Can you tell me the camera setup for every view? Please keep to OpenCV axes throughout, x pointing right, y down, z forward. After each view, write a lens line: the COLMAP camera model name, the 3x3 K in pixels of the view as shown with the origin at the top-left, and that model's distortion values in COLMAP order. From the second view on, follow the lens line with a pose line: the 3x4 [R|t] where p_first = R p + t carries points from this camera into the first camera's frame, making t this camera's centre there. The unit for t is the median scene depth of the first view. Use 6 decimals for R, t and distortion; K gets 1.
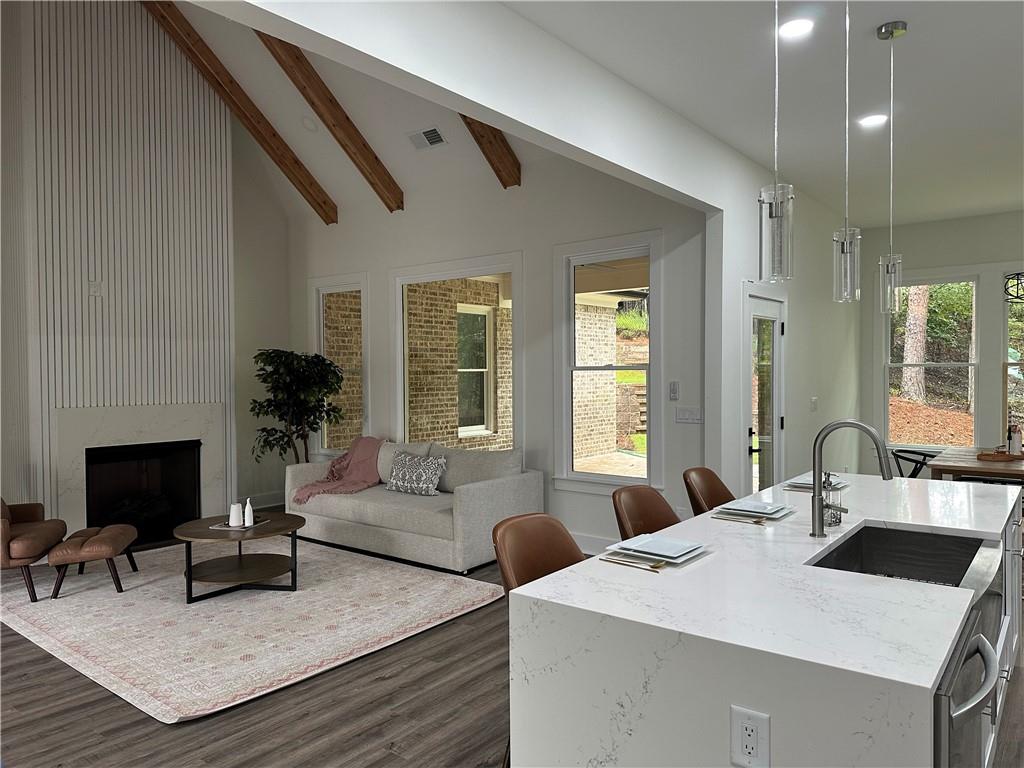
lens RADIAL K [[713.4, 0, 513.1], [0, 713.4, 377.2], [0, 0, 1]] dist [0.025222, -0.000328]
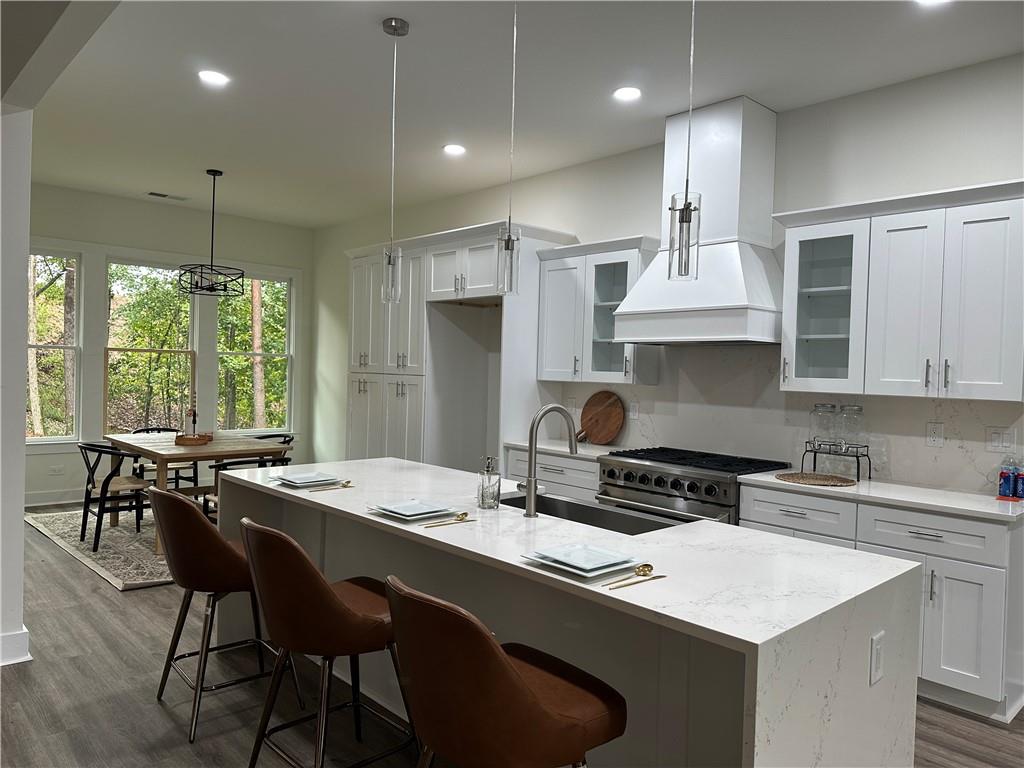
lens RADIAL K [[713.4, 0, 513.1], [0, 713.4, 377.2], [0, 0, 1]] dist [0.025222, -0.000328]
pose [[0.150834, -0.001417, 0.988558, -0.714744], [-0.020206, 0.999786, 0.004517, 0.016378], [-0.988353, -0.020656, 0.150773, 1.031840]]
